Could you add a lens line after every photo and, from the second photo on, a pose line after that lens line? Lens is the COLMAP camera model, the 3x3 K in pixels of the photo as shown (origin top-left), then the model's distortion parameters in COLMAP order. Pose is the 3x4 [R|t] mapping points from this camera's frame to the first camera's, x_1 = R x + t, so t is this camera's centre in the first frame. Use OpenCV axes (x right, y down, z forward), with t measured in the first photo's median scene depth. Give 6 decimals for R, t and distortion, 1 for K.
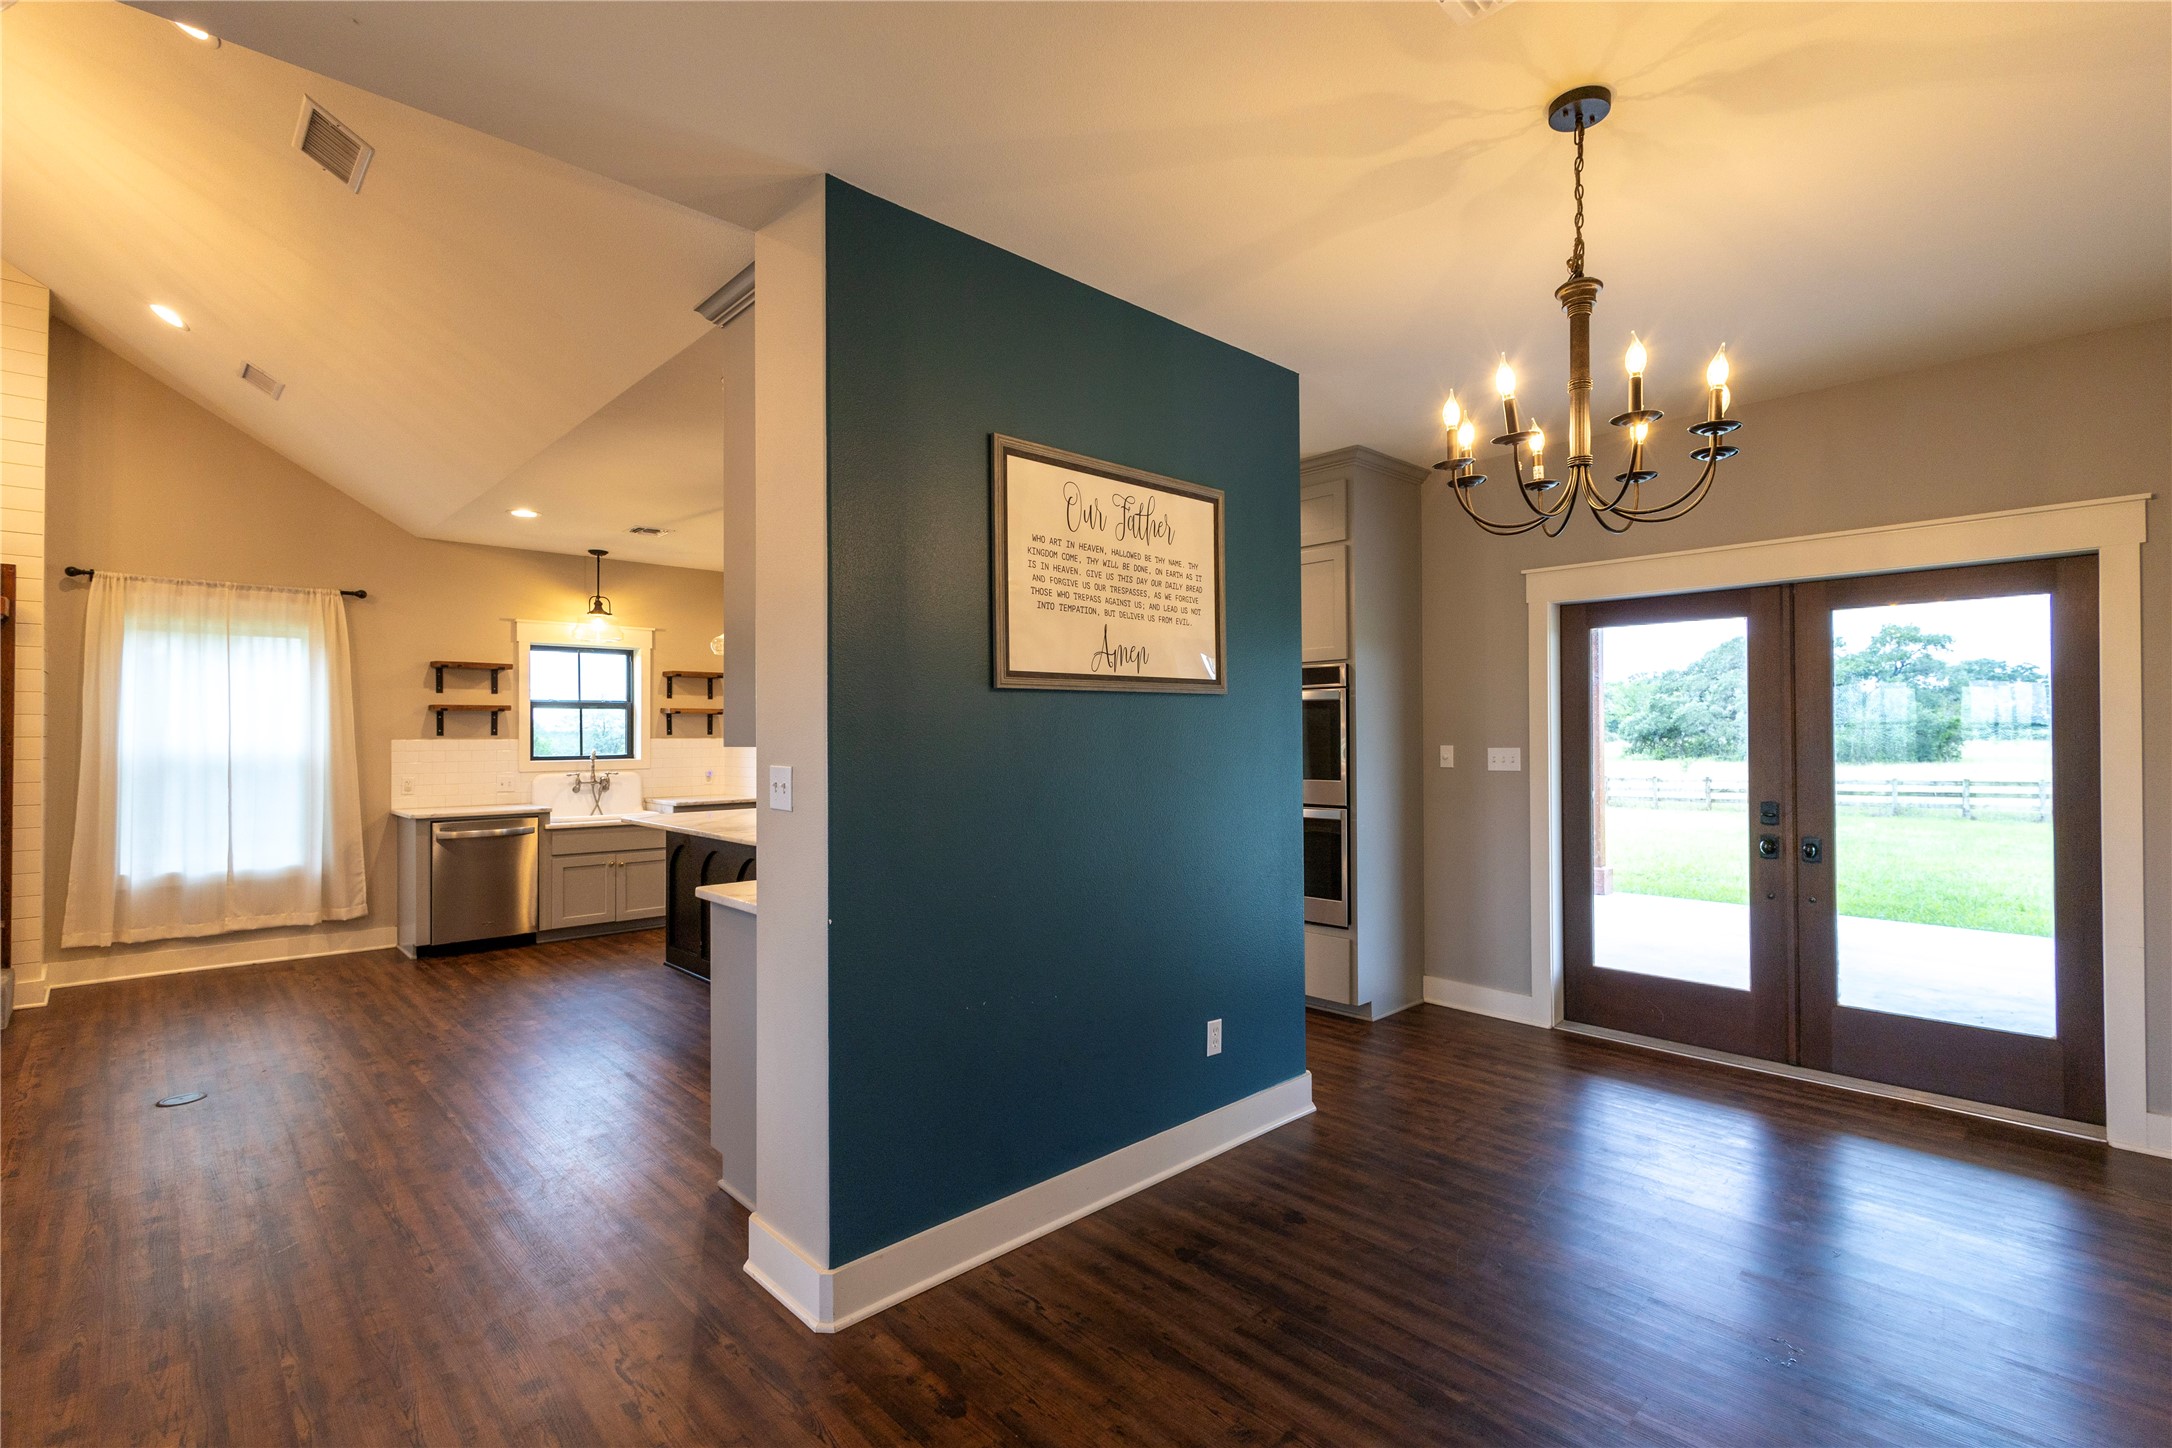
lens RADIAL K [[992.8, 0, 1089.2], [0, 992.8, 723.6], [0, 0, 1]] dist [0.012581, -0.005696]
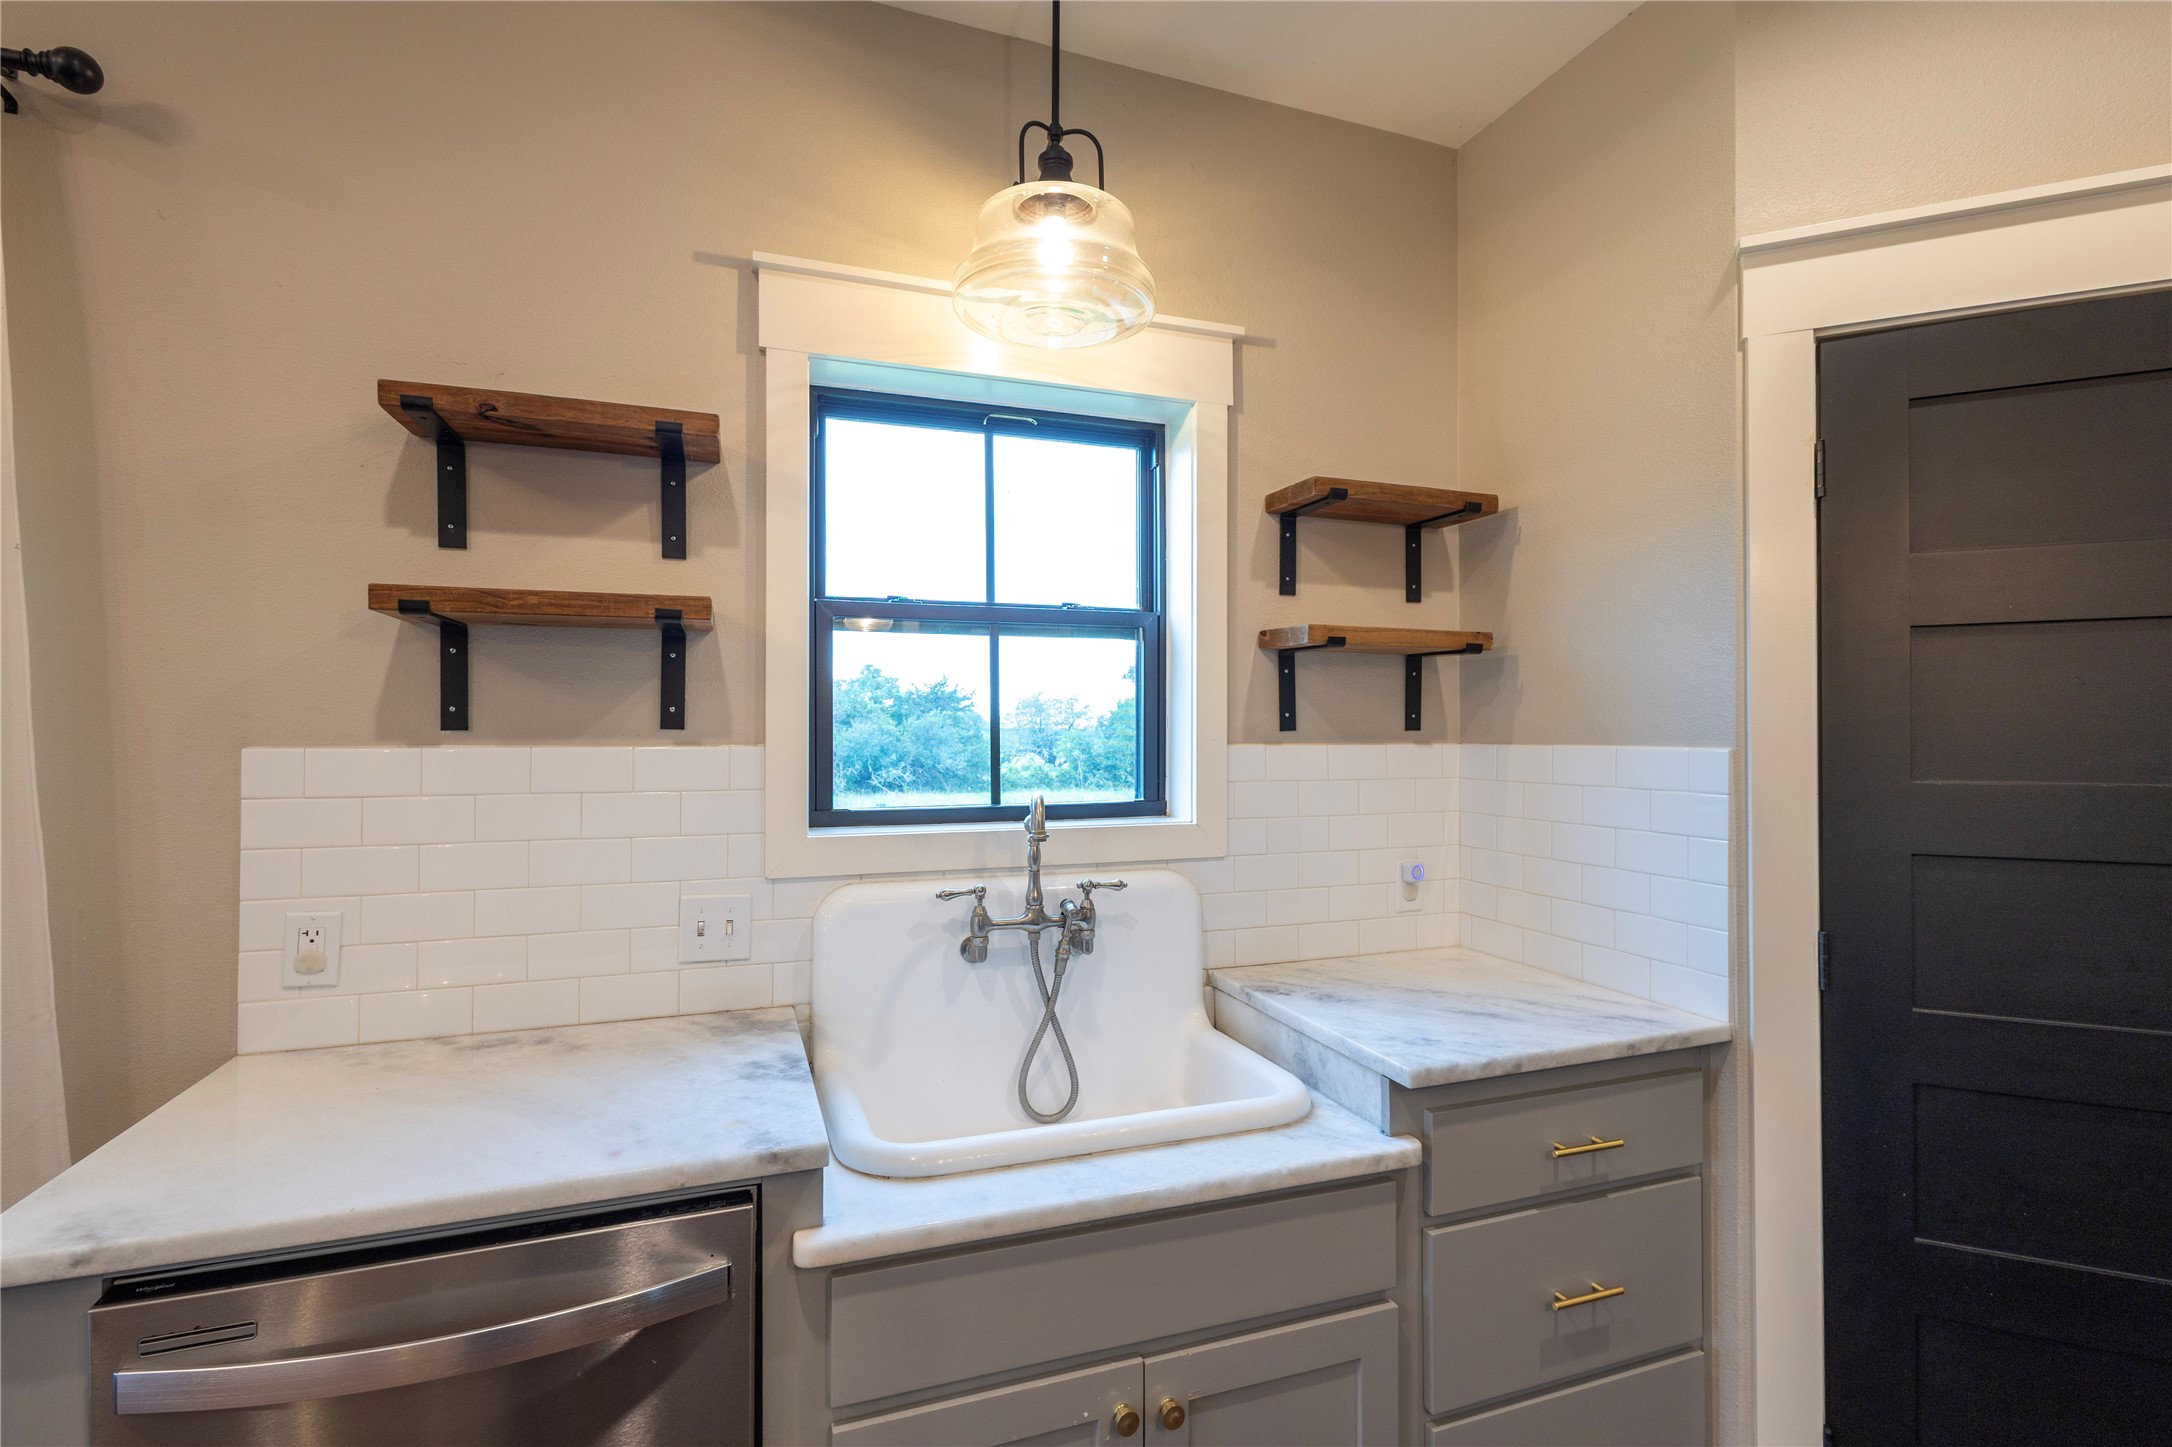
lens RADIAL K [[992.8, 0, 1082.9], [0, 992.8, 727.0], [0, 0, 1]] dist [0.012581, -0.005696]
pose [[0.917889, 0.003432, -0.396823, -0.496314], [-0.000534, 0.999972, 0.007413, 0.011324], [0.396838, -0.006592, 0.917865, 0.991815]]
